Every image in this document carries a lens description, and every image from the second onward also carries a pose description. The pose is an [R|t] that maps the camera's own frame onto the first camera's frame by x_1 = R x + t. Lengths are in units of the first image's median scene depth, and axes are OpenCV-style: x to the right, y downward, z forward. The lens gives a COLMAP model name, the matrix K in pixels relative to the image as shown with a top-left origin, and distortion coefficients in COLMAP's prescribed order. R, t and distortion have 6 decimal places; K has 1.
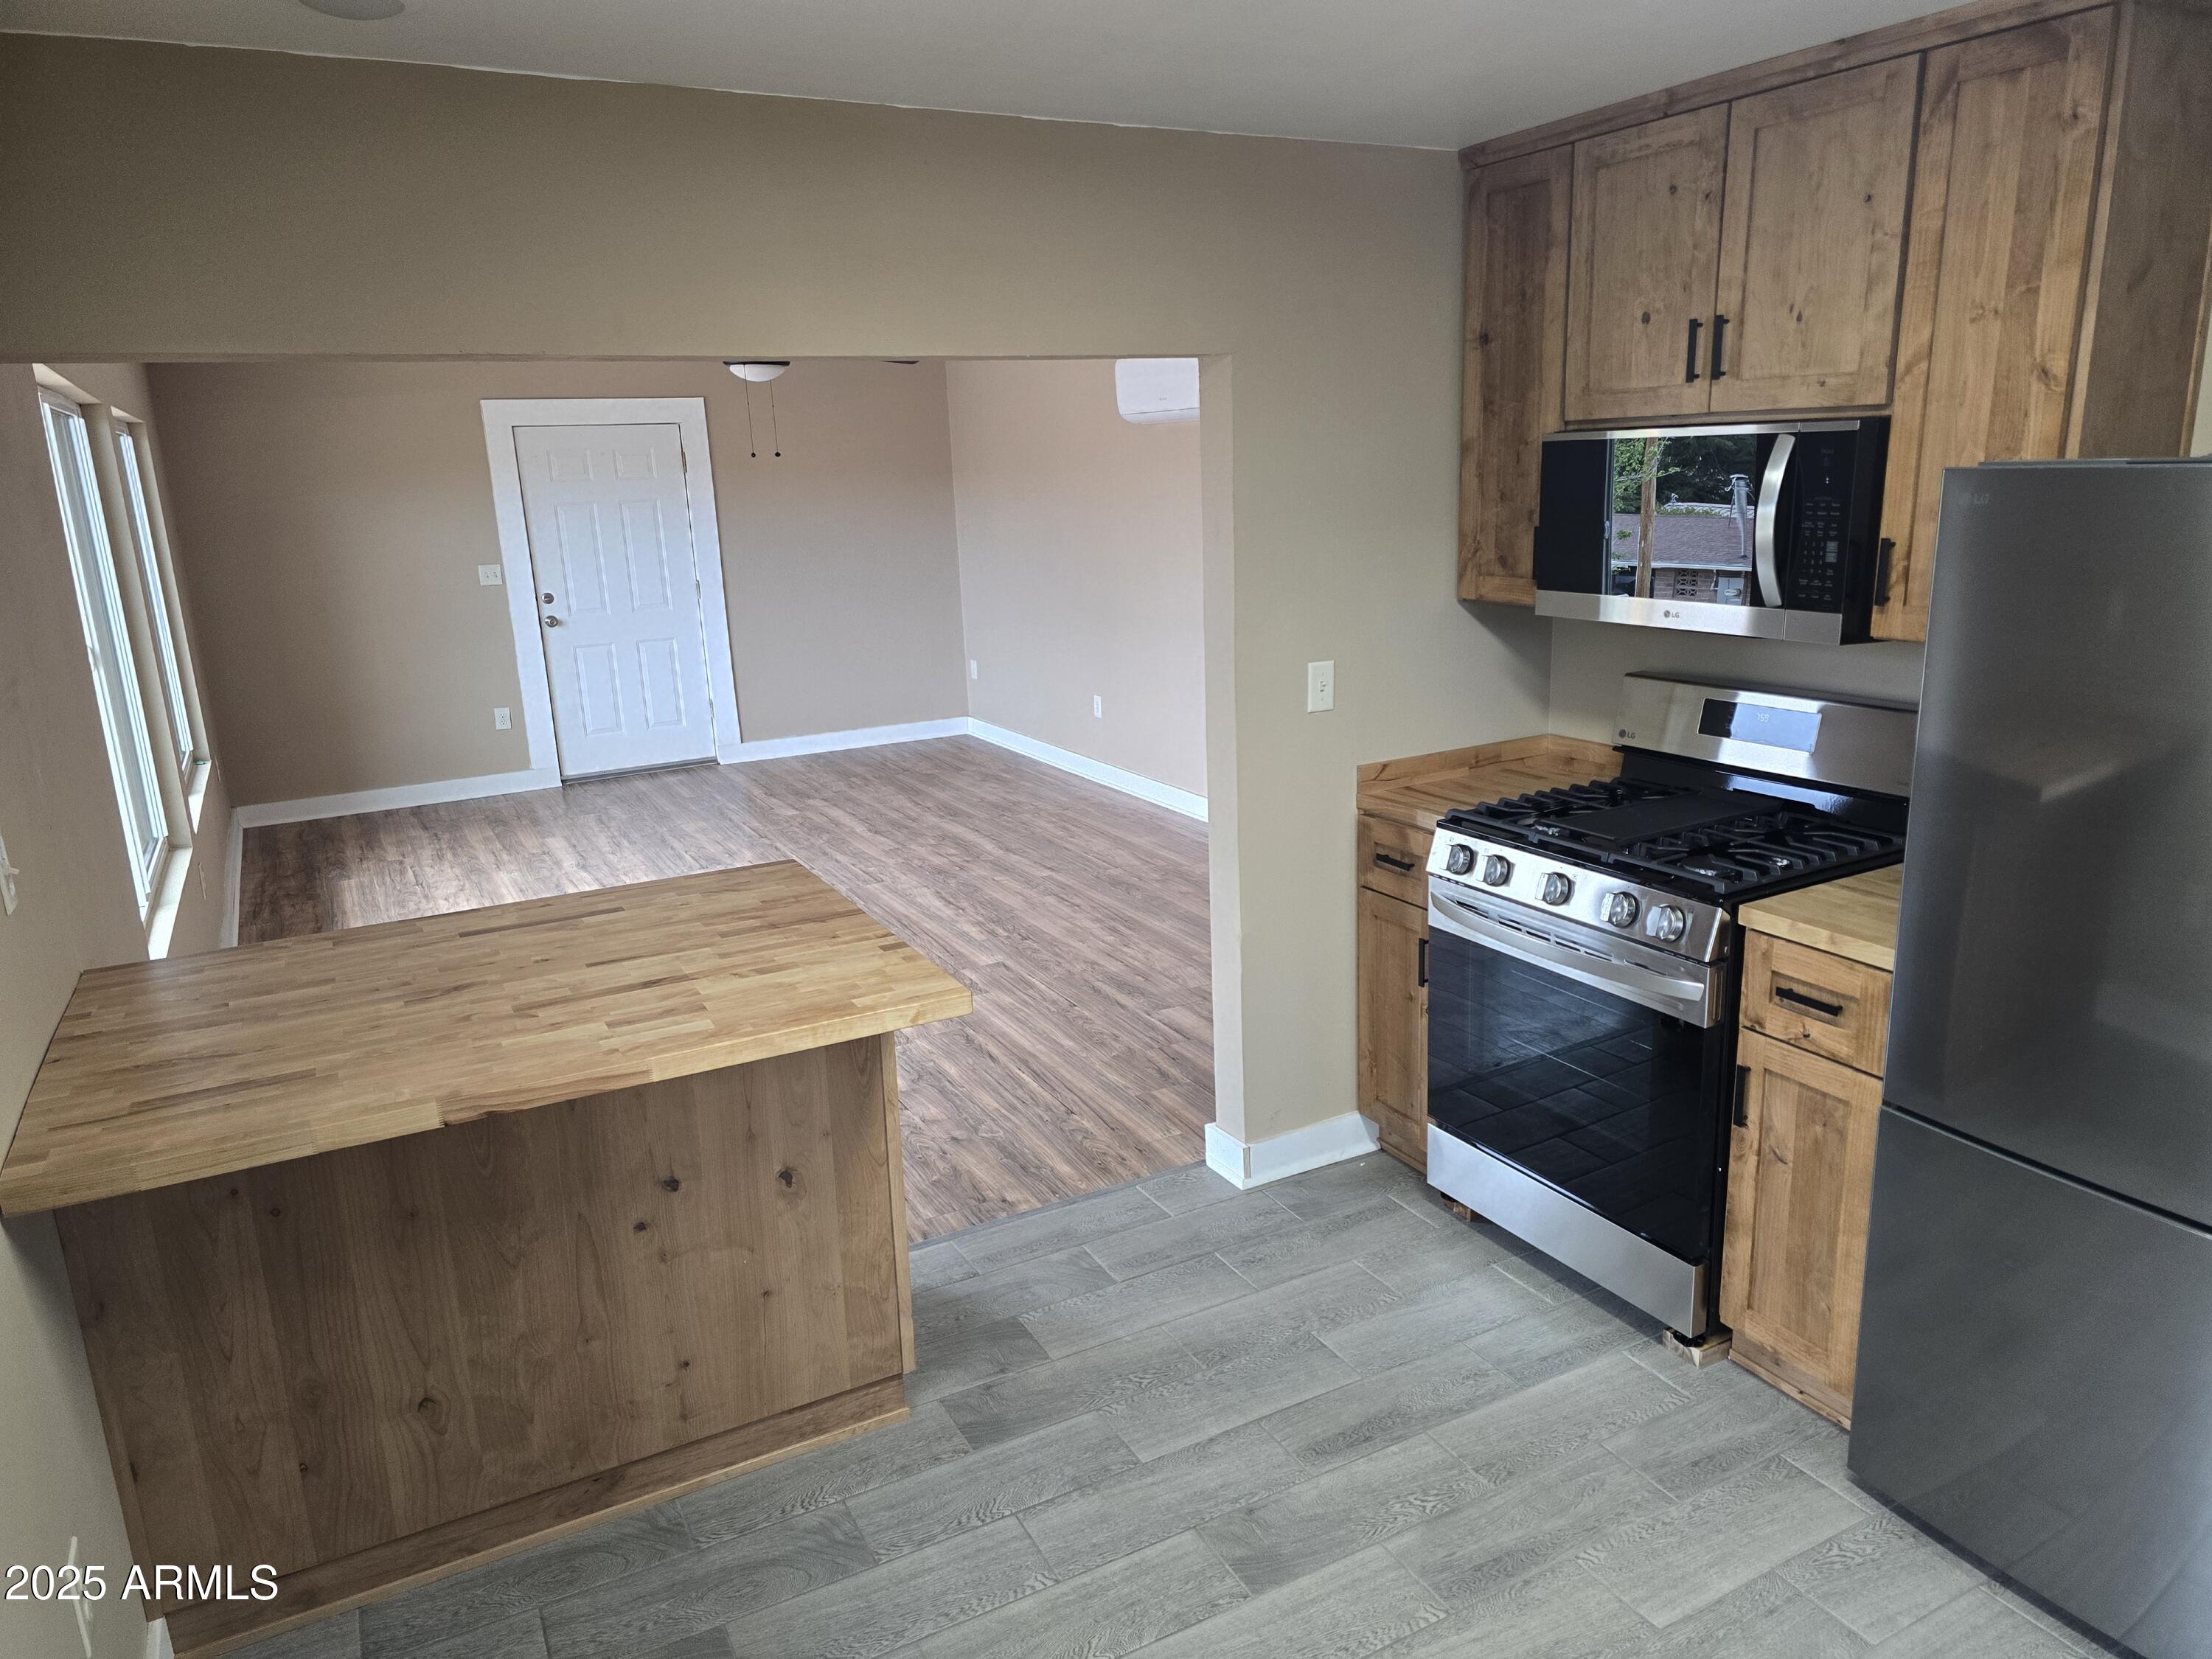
lens RADIAL K [[1480.5, 0, 1117.8], [0, 1480.5, 833.6], [0, 0, 1]] dist [0.080697, -0.075238]
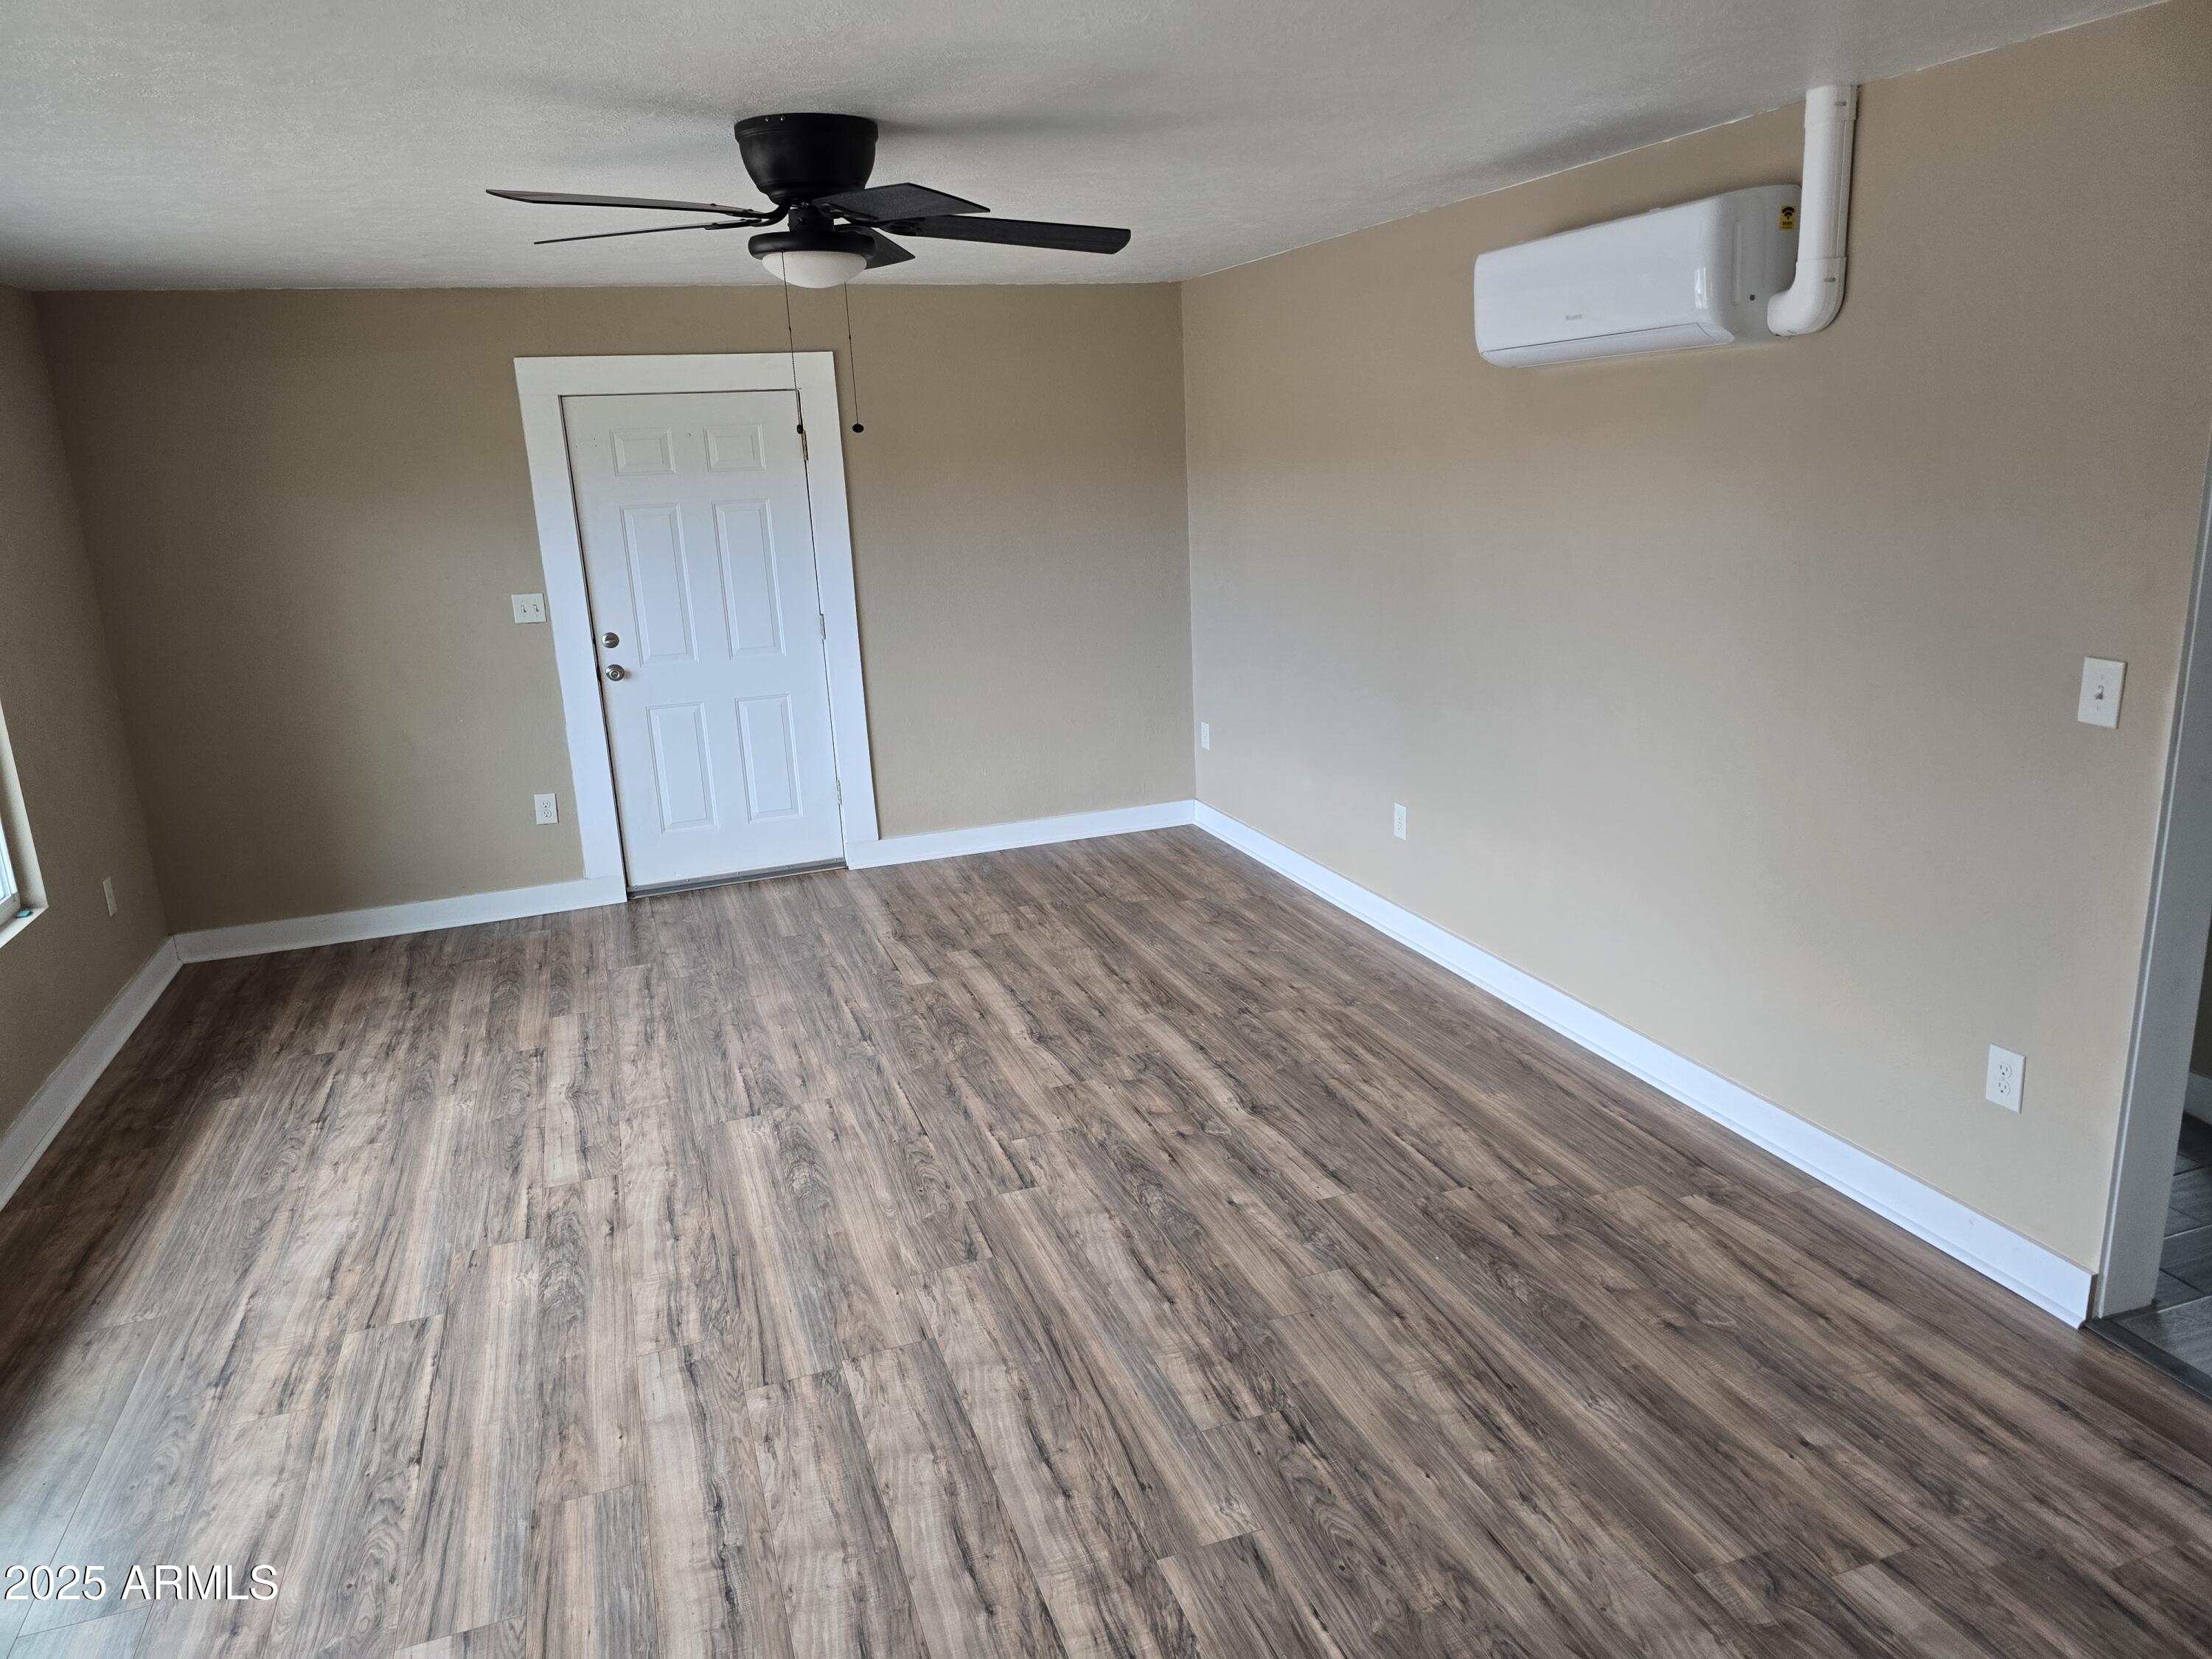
lens RADIAL K [[1480.5, 0, 1093.2], [0, 1480.5, 823.7], [0, 0, 1]] dist [0.080697, -0.075238]
pose [[0.985422, 0.031201, -0.167240, -0.044429], [-0.030014, 0.999503, 0.009621, -0.106387], [0.167457, -0.004461, 0.985869, 0.432987]]
